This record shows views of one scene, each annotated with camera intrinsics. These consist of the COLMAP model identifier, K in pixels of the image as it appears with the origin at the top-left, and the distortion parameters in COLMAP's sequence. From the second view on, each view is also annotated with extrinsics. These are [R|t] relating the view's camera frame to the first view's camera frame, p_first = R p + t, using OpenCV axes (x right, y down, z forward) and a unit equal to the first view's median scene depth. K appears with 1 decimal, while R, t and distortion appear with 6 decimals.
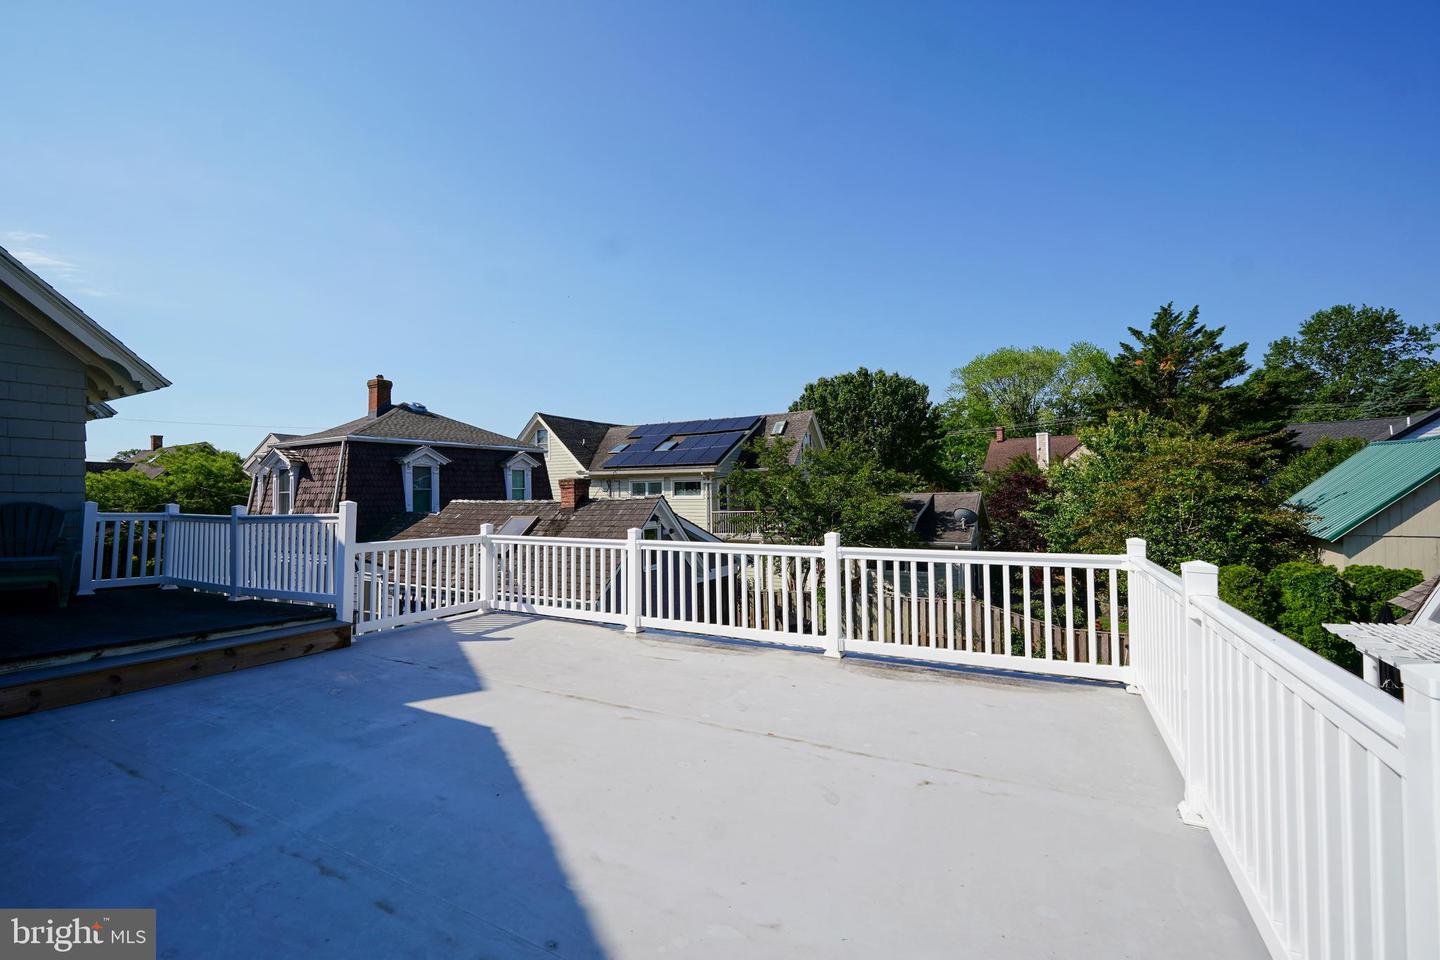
lens RADIAL K [[609.3, 0, 712.9], [0, 609.3, 490.8], [0, 0, 1]] dist [-0.007563, 0.004872]
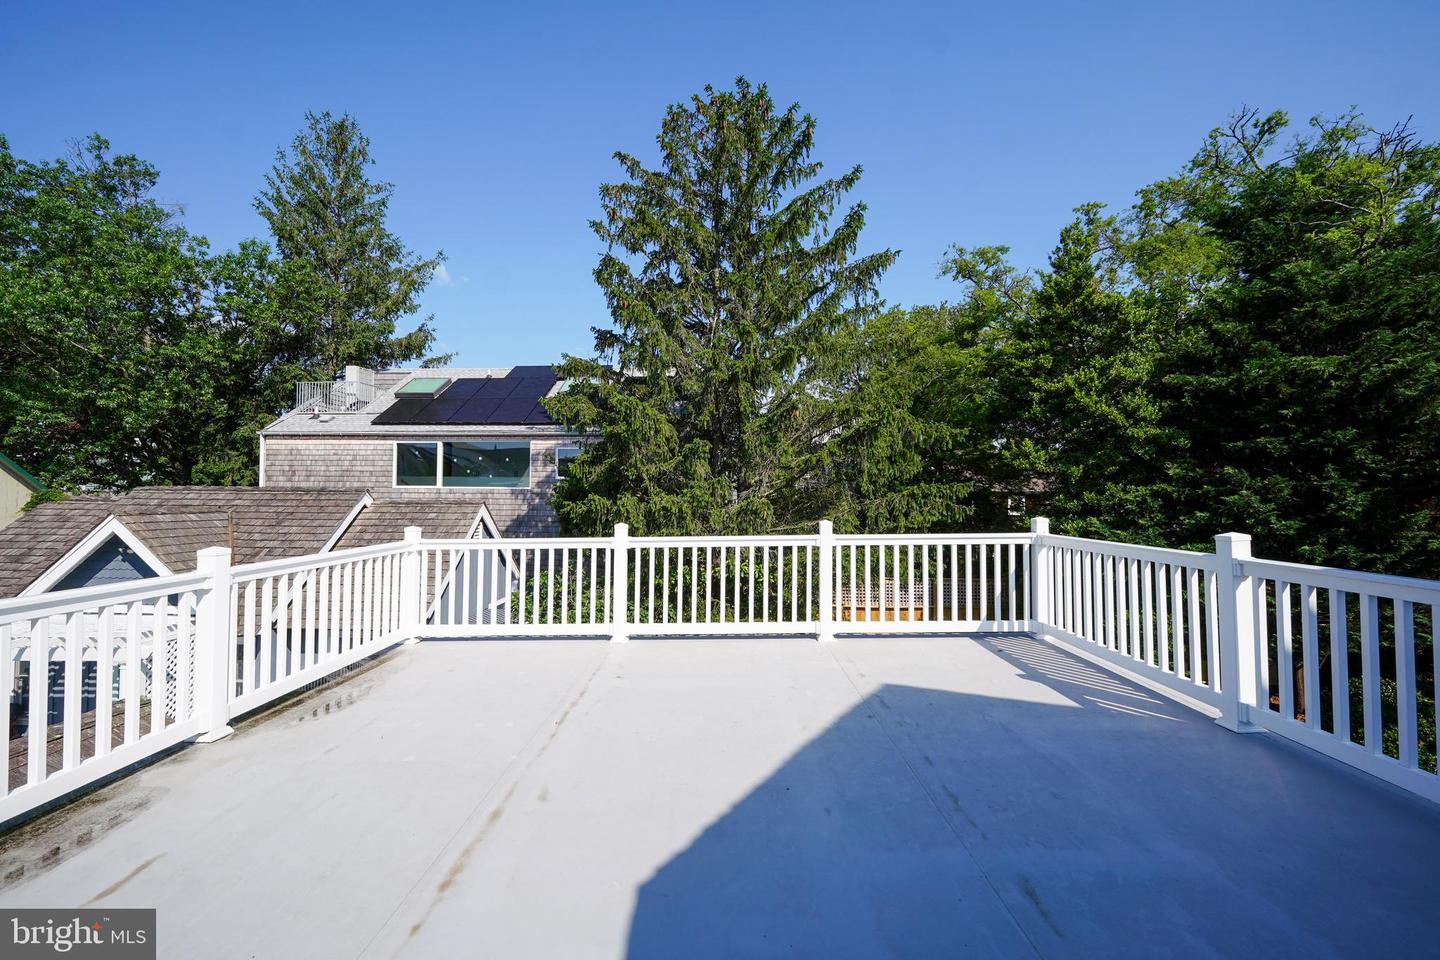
lens RADIAL K [[609.3, 0, 711.7], [0, 609.3, 475.6], [0, 0, 1]] dist [-0.007563, 0.004872]
pose [[-0.464968, 0.036535, 0.884573, -0.373801], [-0.001367, 0.999117, -0.041985, 0.011601], [-0.885326, -0.020731, -0.464508, 0.497499]]
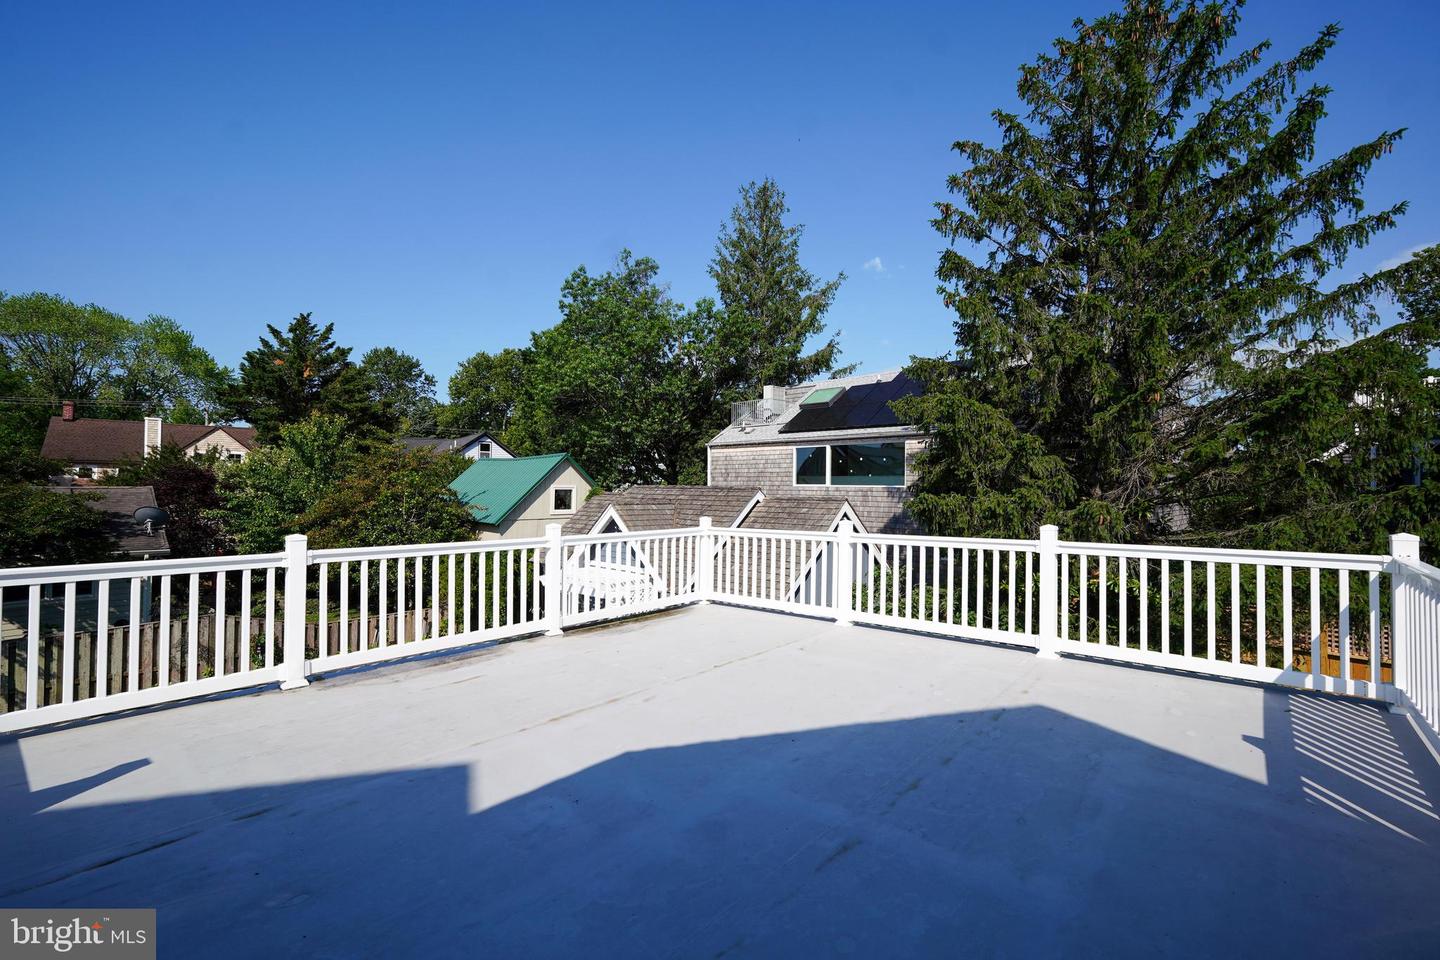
lens RADIAL K [[609.3, 0, 708.4], [0, 609.3, 476.0], [0, 0, 1]] dist [-0.007563, 0.004872]
pose [[0.223178, 0.033680, 0.974196, -0.493360], [-0.013997, 0.999411, -0.031345, 0.007963], [-0.974677, -0.006641, 0.223518, 0.284129]]
